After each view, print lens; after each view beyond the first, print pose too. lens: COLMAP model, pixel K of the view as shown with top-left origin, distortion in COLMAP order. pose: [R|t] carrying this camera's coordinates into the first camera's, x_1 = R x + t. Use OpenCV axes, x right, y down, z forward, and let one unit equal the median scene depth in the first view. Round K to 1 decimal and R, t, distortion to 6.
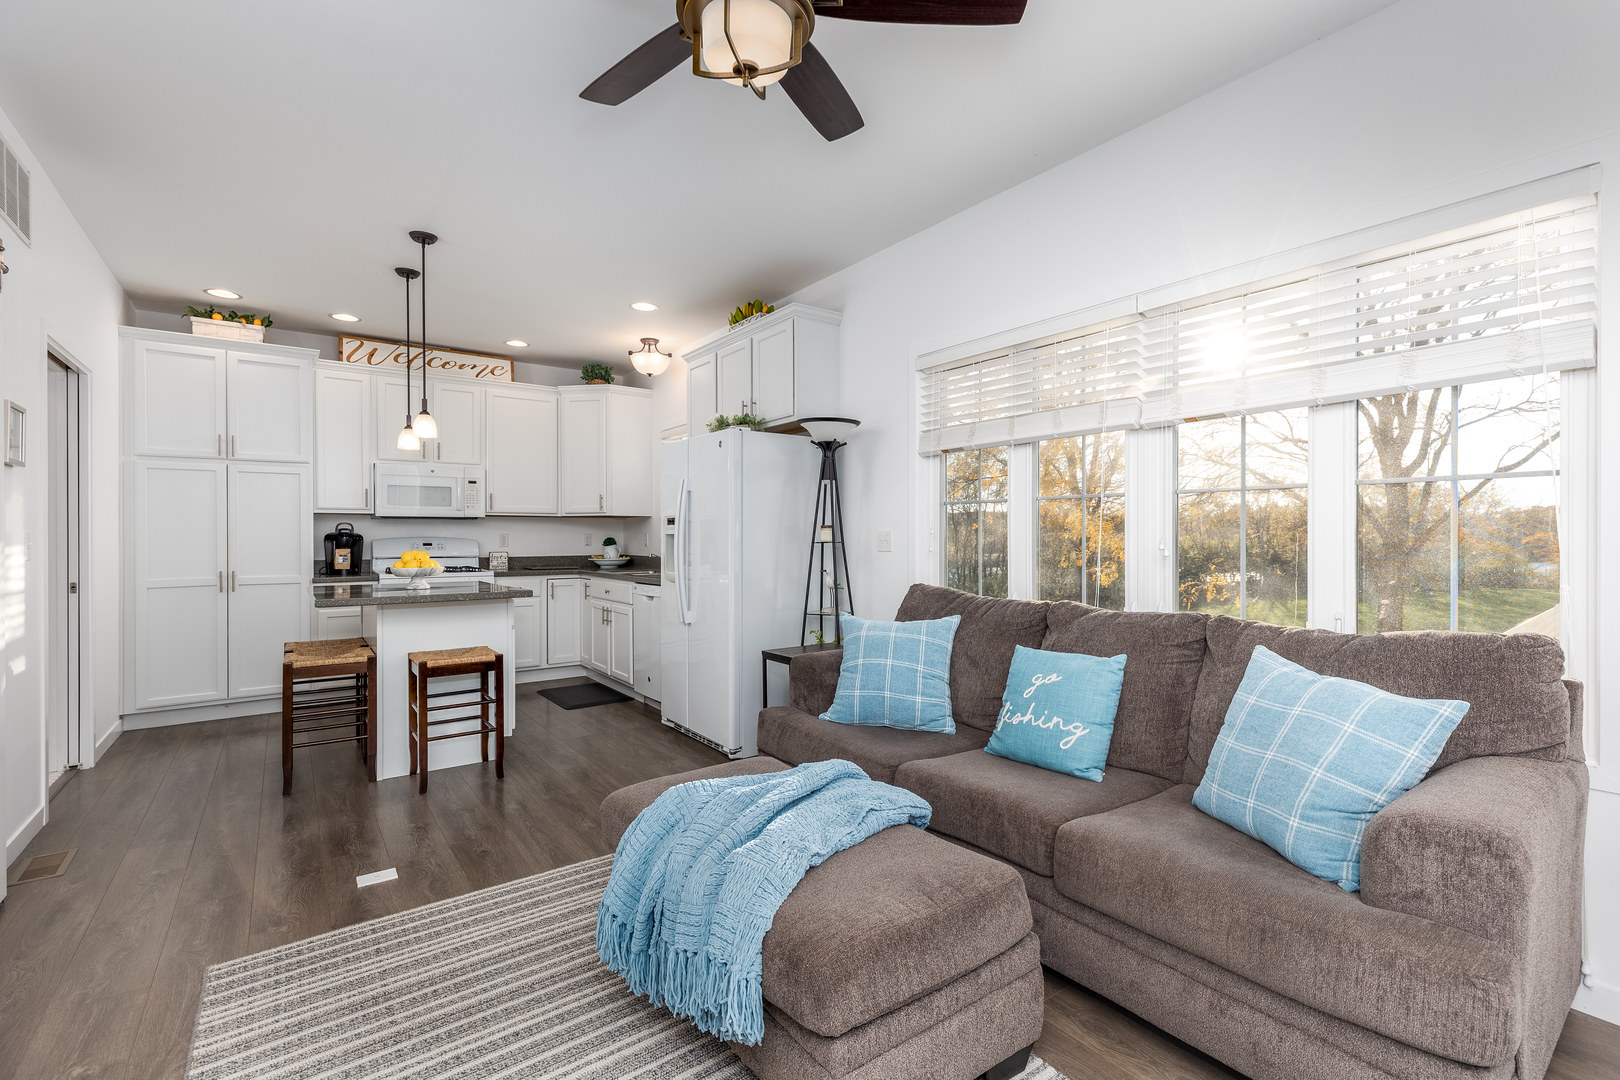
lens RADIAL K [[720.8, 0, 832.5], [0, 720.8, 538.7], [0, 0, 1]] dist [0.002934, 0.000094]
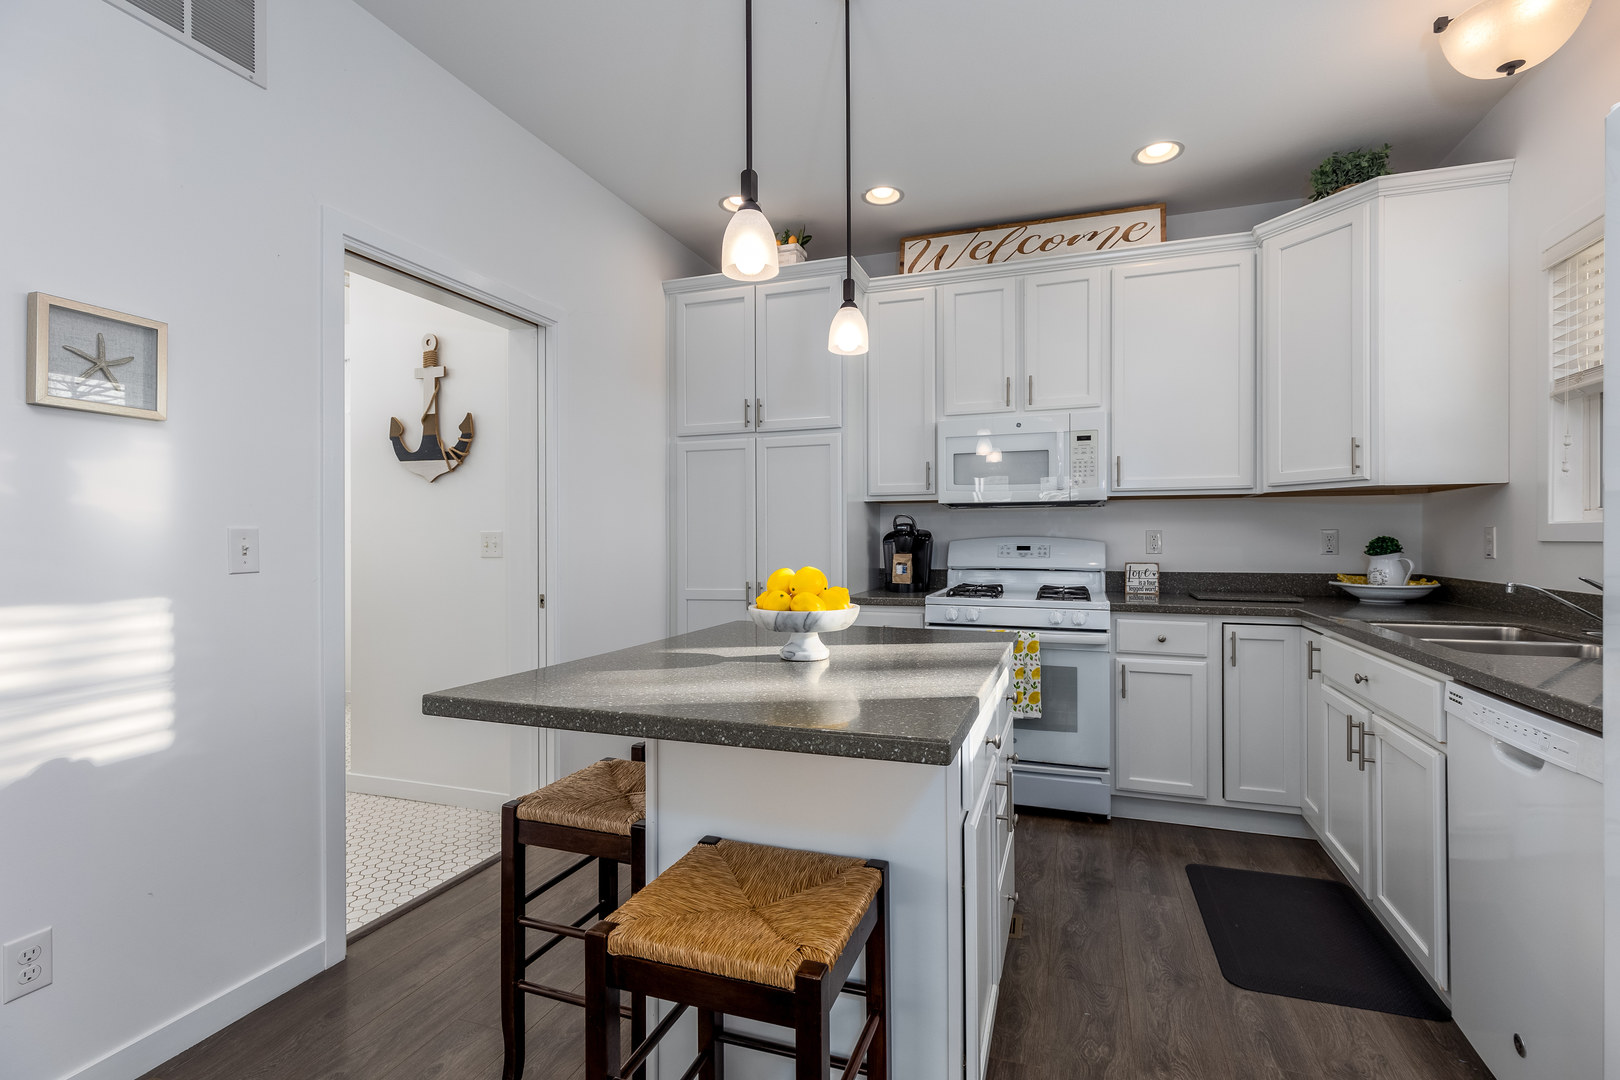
lens RADIAL K [[720.8, 0, 832.5], [0, 720.8, 538.7], [0, 0, 1]] dist [0.002934, 0.000094]
pose [[0.556671, 0.001500, -0.830731, -0.148378], [-0.000464, 0.999999, 0.001494, -0.000888], [0.830733, -0.000446, 0.556671, 0.545652]]
